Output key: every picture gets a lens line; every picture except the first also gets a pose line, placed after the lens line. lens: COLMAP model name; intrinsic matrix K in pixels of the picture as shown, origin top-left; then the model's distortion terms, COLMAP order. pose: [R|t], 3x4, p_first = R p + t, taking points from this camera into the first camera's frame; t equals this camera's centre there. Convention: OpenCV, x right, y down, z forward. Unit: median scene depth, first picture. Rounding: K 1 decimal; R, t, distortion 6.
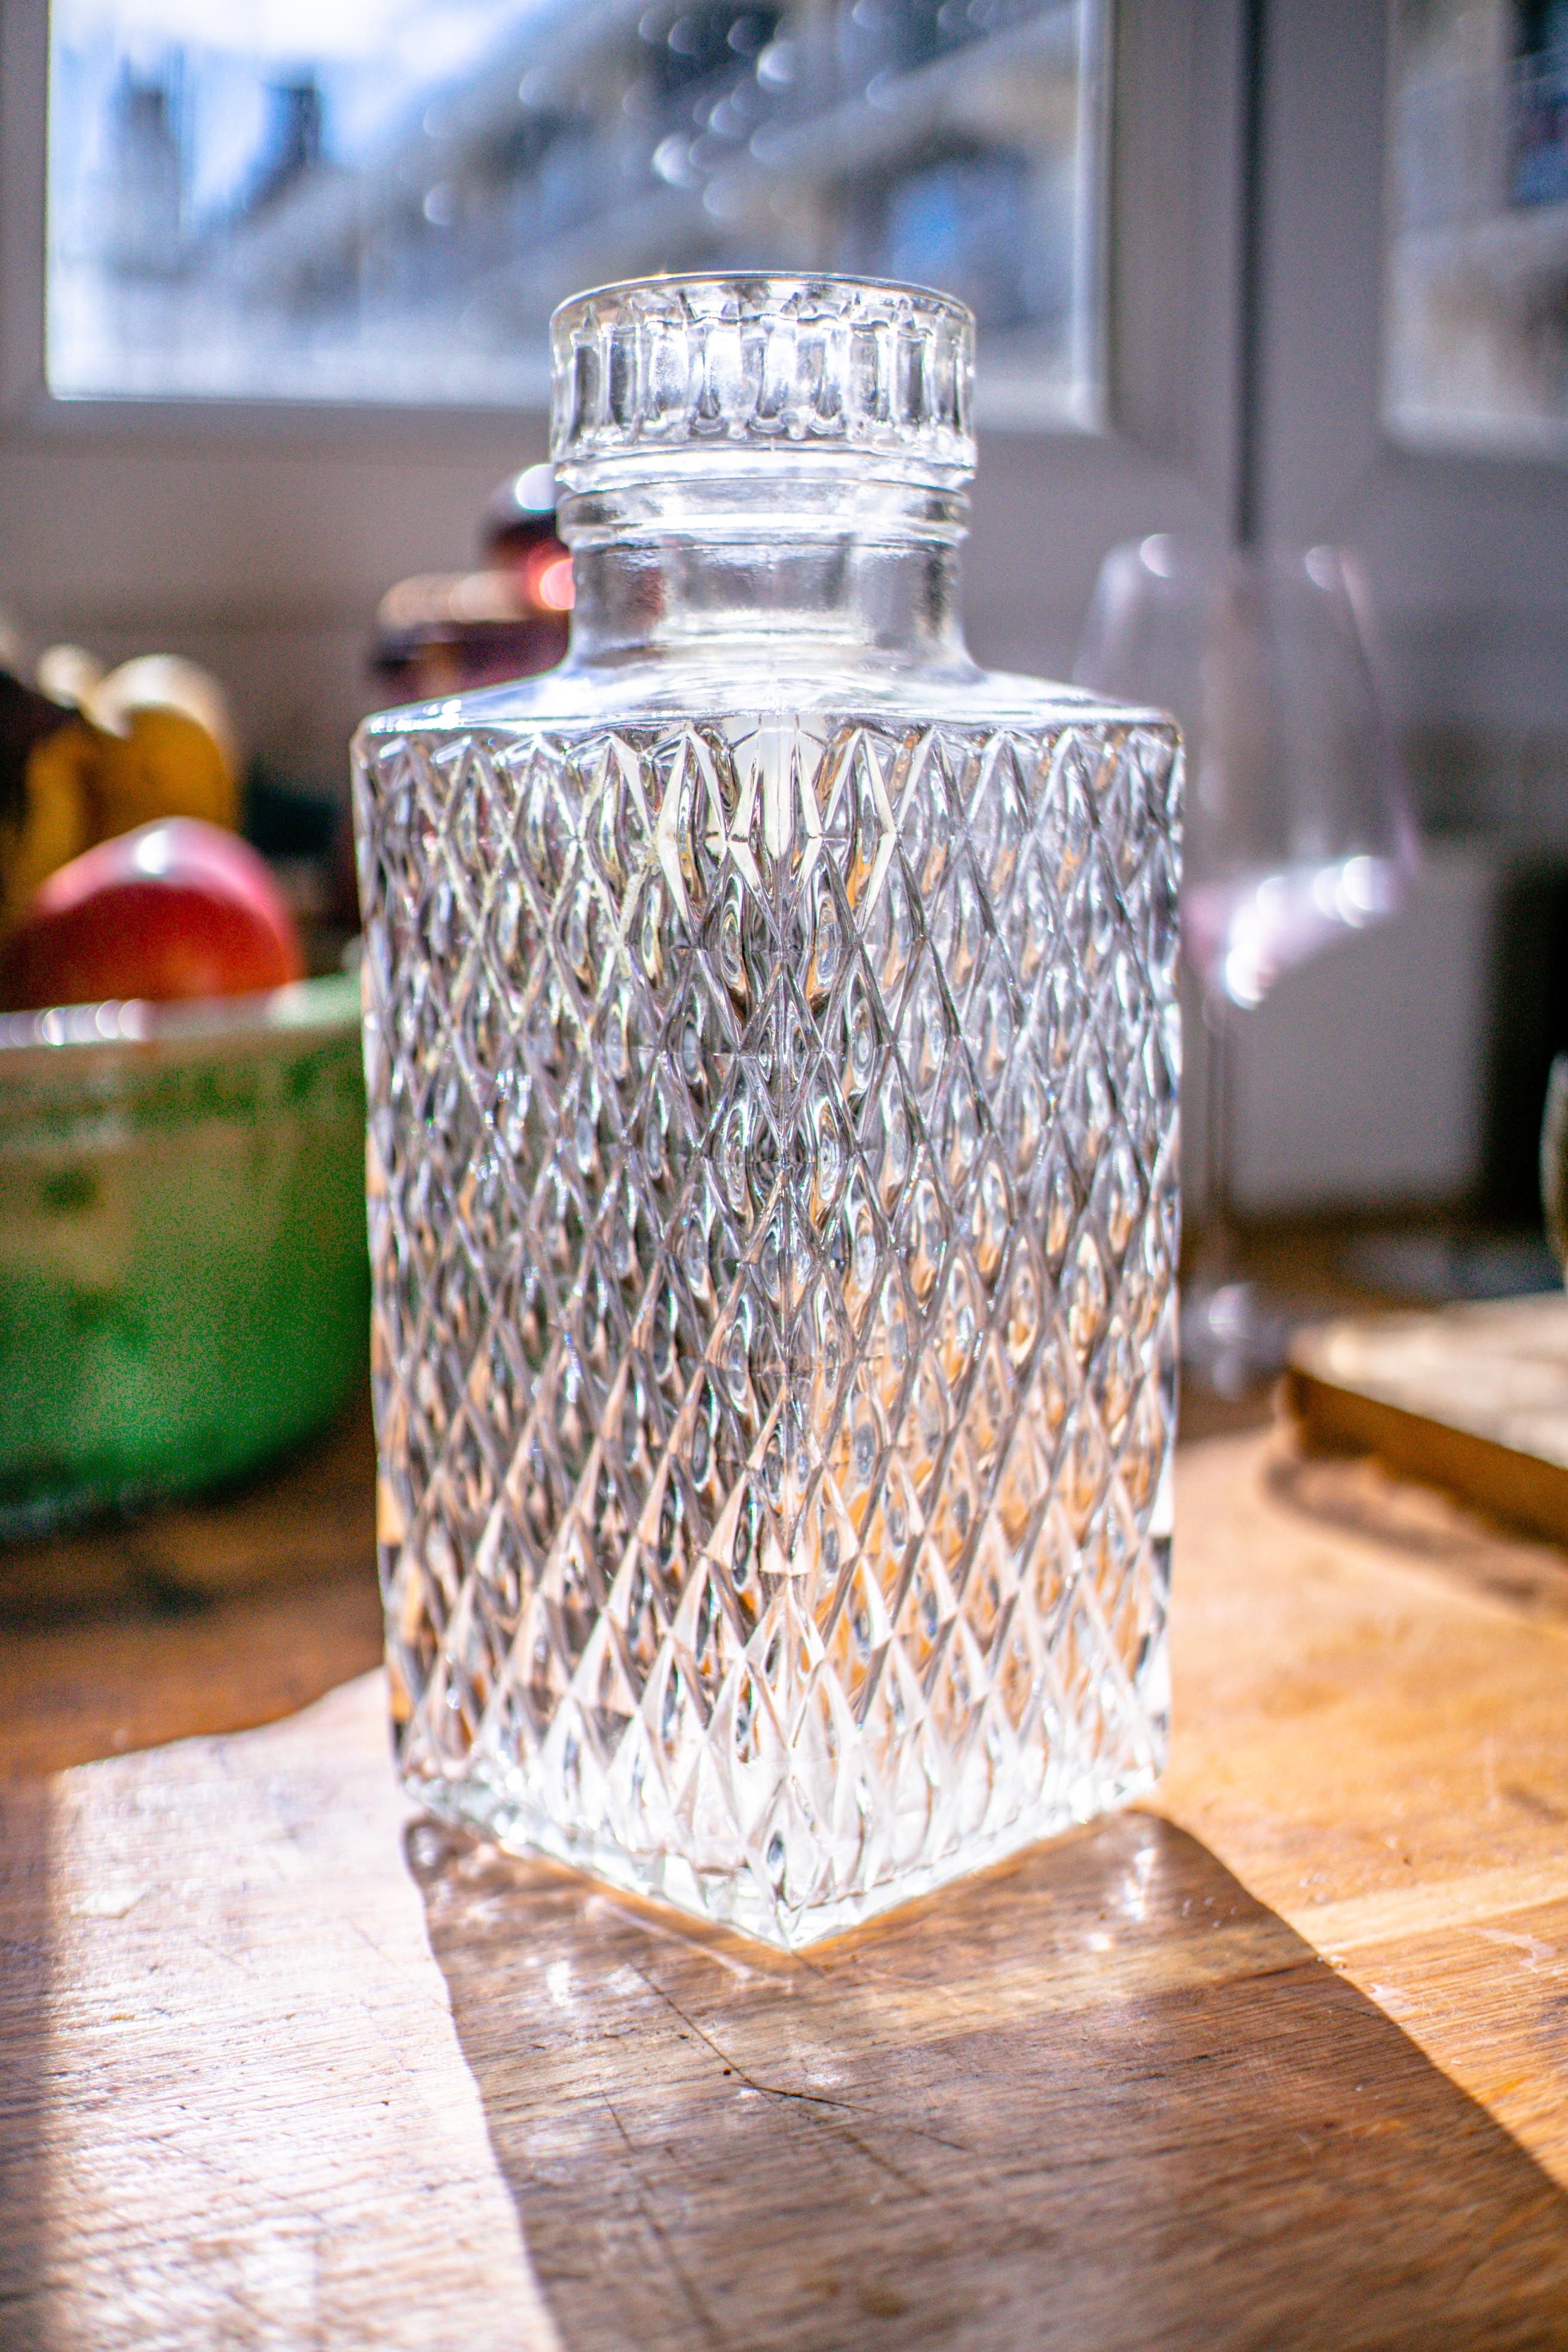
lens RADIAL K [[2832.3, 0, 784.0], [0, 2832.3, 1176.0], [0, 0, 1]] dist [-0.219748, 0.055535]
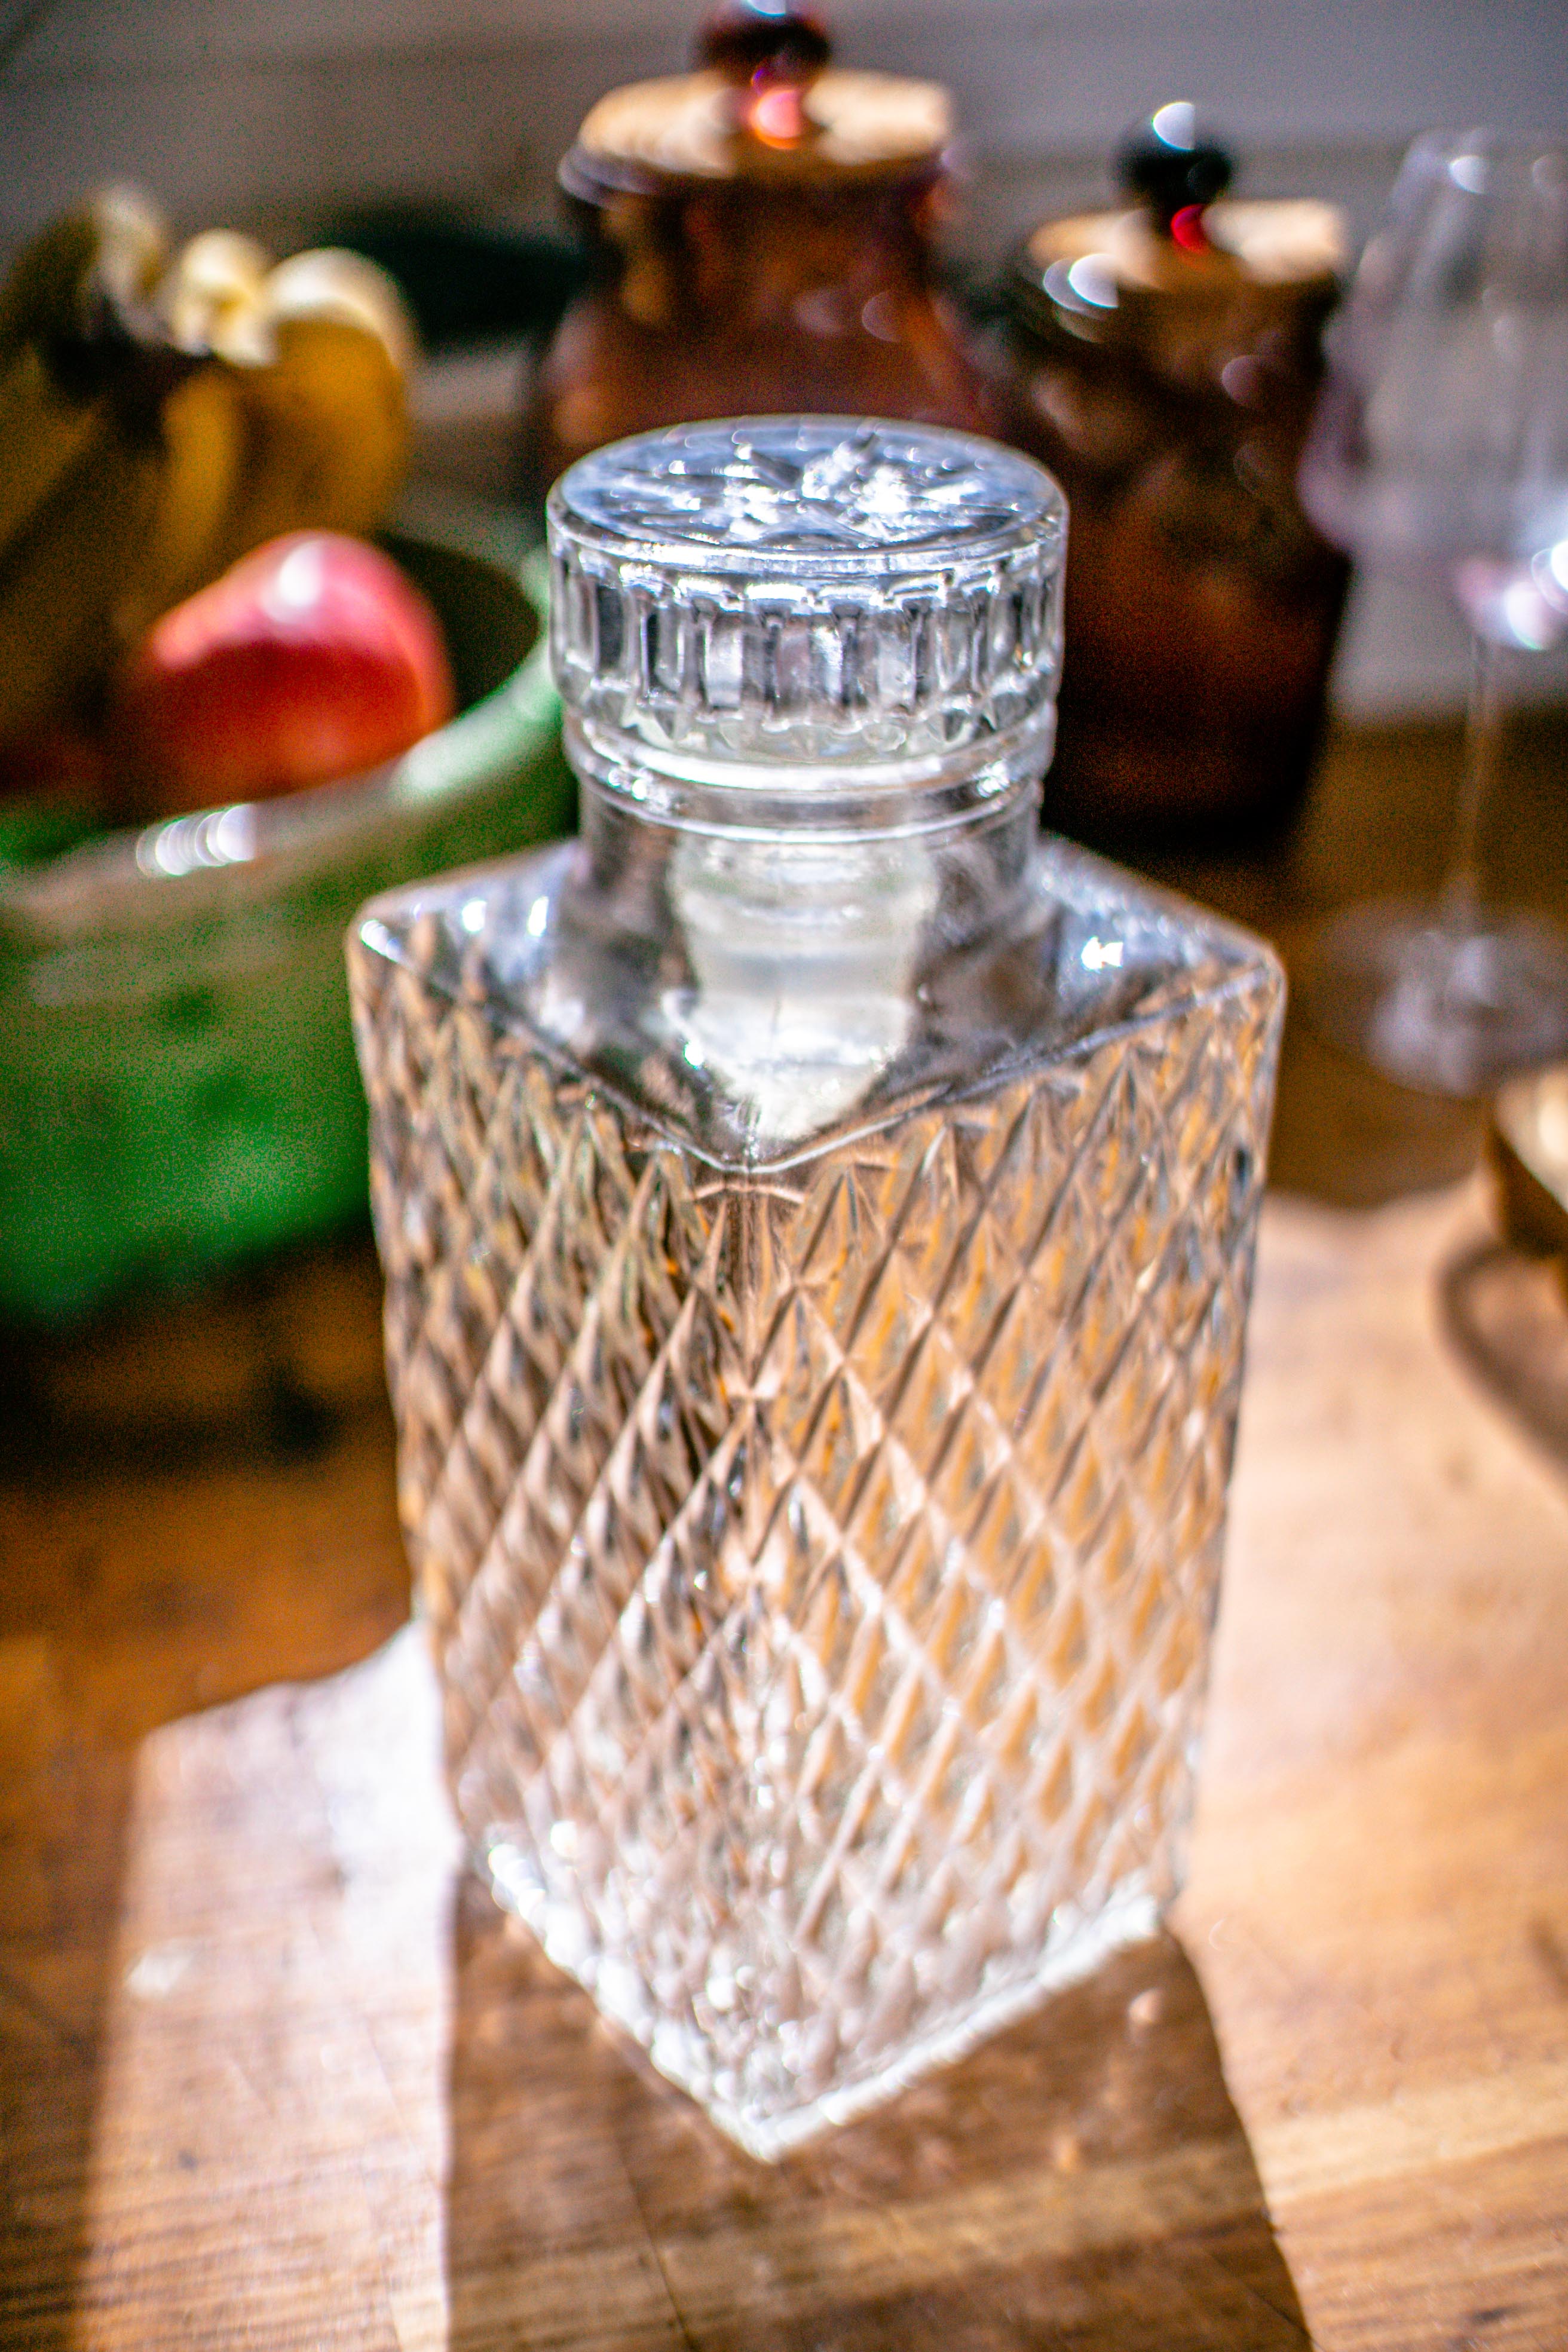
lens RADIAL K [[2832.3, 0, 784.0], [0, 2832.3, 1176.0], [0, 0, 1]] dist [-0.219748, 0.055535]
pose [[0.988325, 0.079075, -0.130233, 0.116402], [-0.022842, 0.922015, 0.386481, -0.463867], [0.150638, -0.378994, 0.913056, 0.180661]]
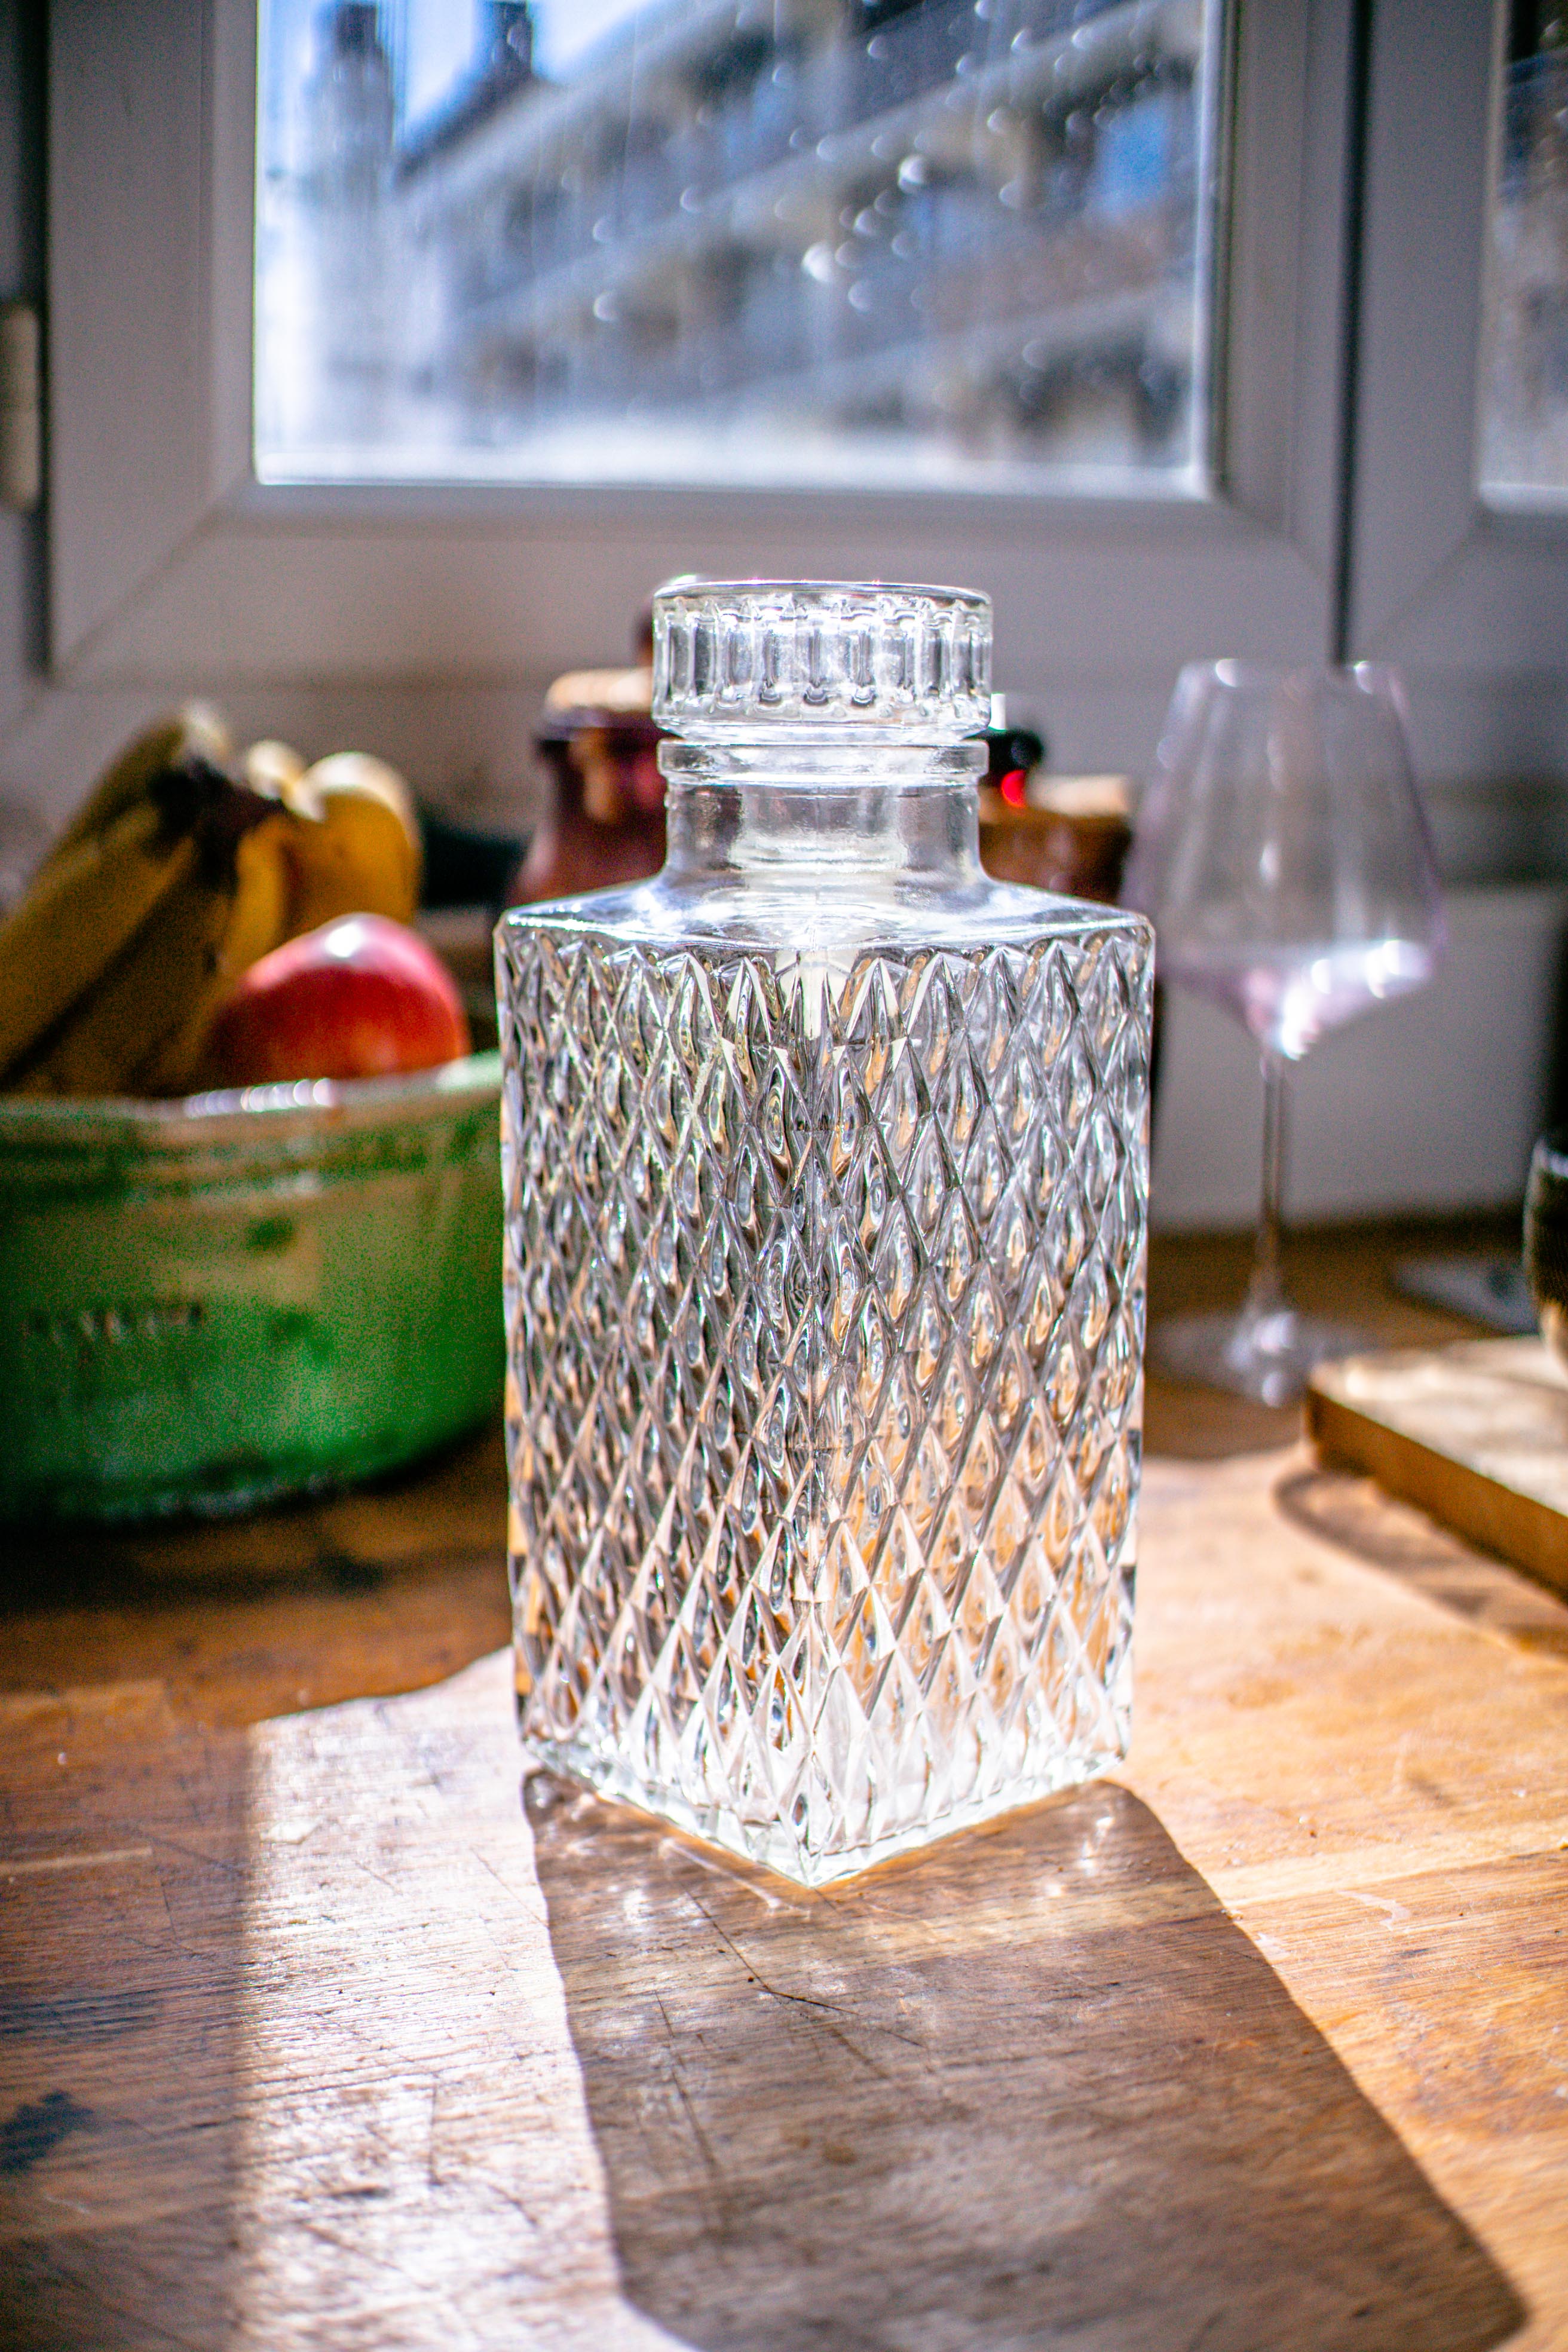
lens RADIAL K [[2832.3, 0, 784.0], [0, 2832.3, 1176.0], [0, 0, 1]] dist [-0.219748, 0.055535]
pose [[0.997293, 0.022711, -0.069932, 0.072189], [-0.020212, 0.999138, 0.036250, -0.098267], [0.070695, -0.034739, 0.996893, -0.280990]]
